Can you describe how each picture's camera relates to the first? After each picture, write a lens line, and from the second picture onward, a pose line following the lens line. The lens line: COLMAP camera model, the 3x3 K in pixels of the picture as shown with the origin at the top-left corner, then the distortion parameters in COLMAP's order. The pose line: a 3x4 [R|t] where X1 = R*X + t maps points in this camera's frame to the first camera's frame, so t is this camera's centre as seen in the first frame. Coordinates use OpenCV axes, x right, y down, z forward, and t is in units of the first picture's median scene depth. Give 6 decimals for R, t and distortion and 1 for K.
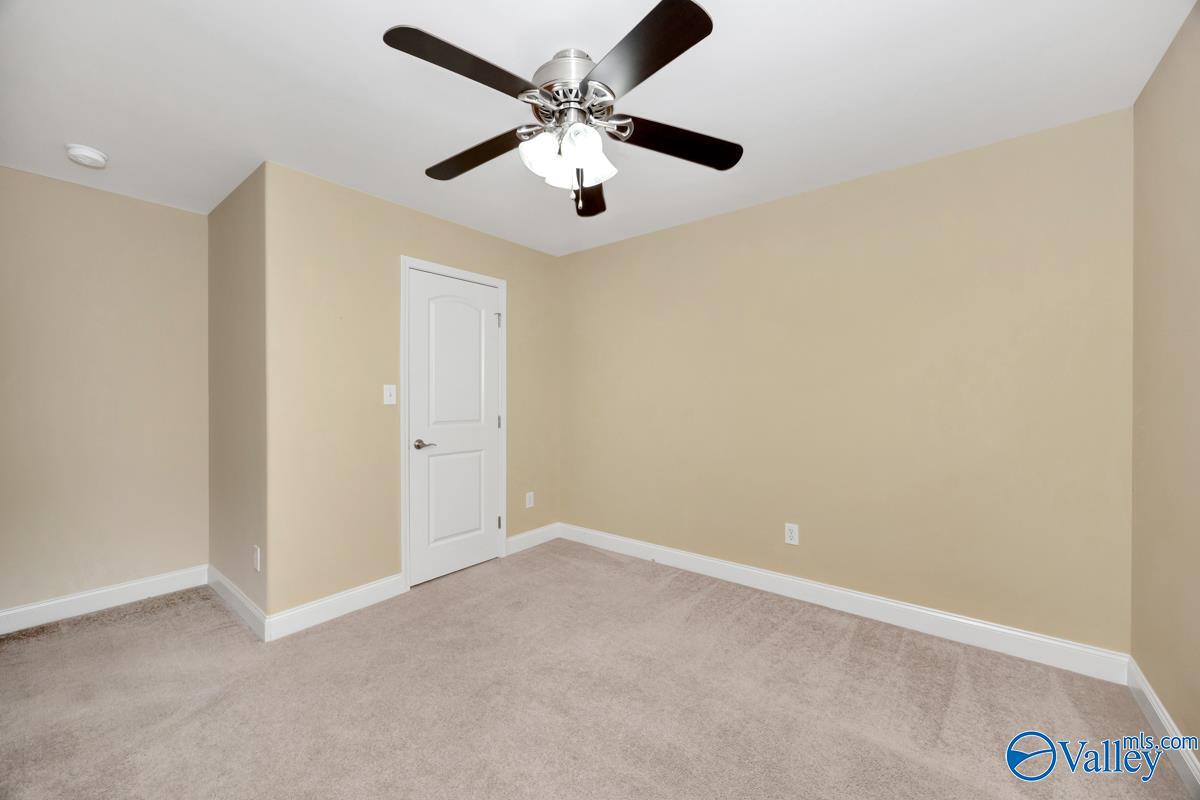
lens RADIAL K [[624.6, 0, 600.8], [0, 624.6, 398.1], [0, 0, 1]] dist [0.021665, 0.000739]
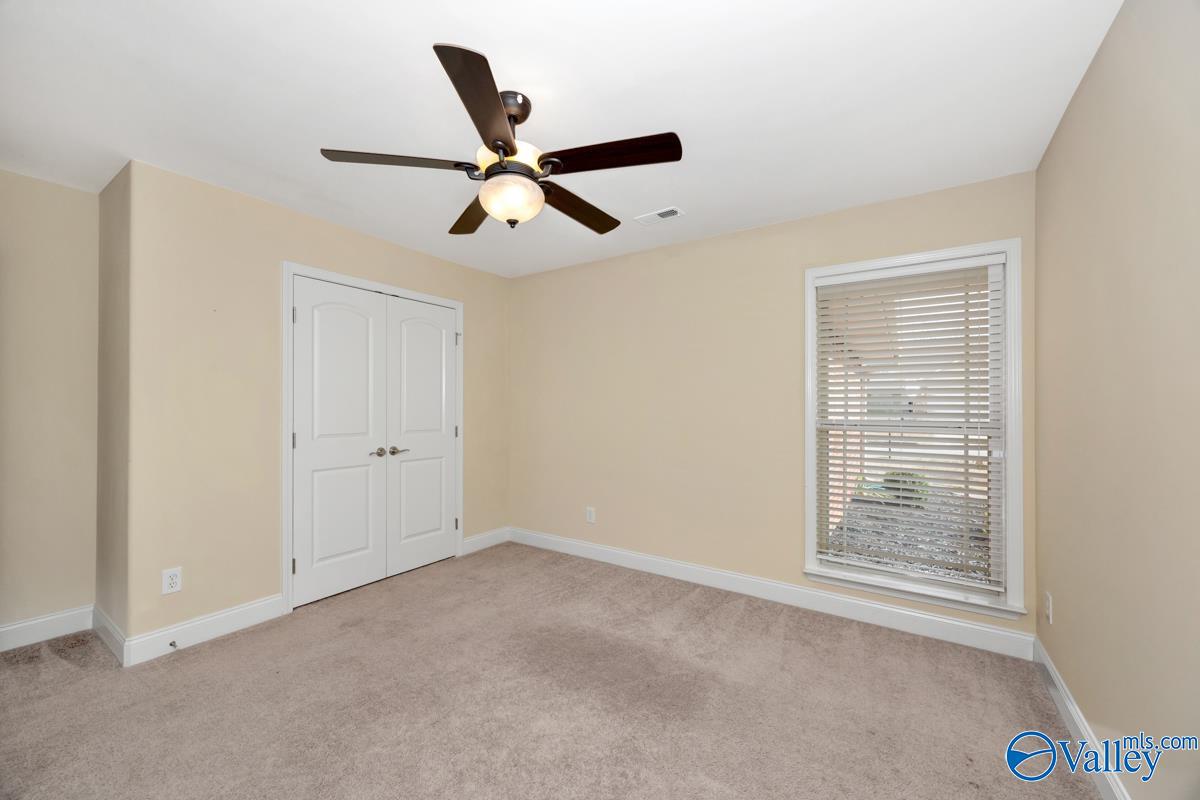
lens RADIAL K [[467.1, 0, 596.6], [0, 467.1, 401.2], [0, 0, 1]] dist [-0.007370, -0.000153]
pose [[0.998940, 0.006346, -0.045601, 0.121221], [-0.007192, 0.999805, -0.018403, -0.002270], [0.045475, 0.018711, 0.998790, 0.198665]]
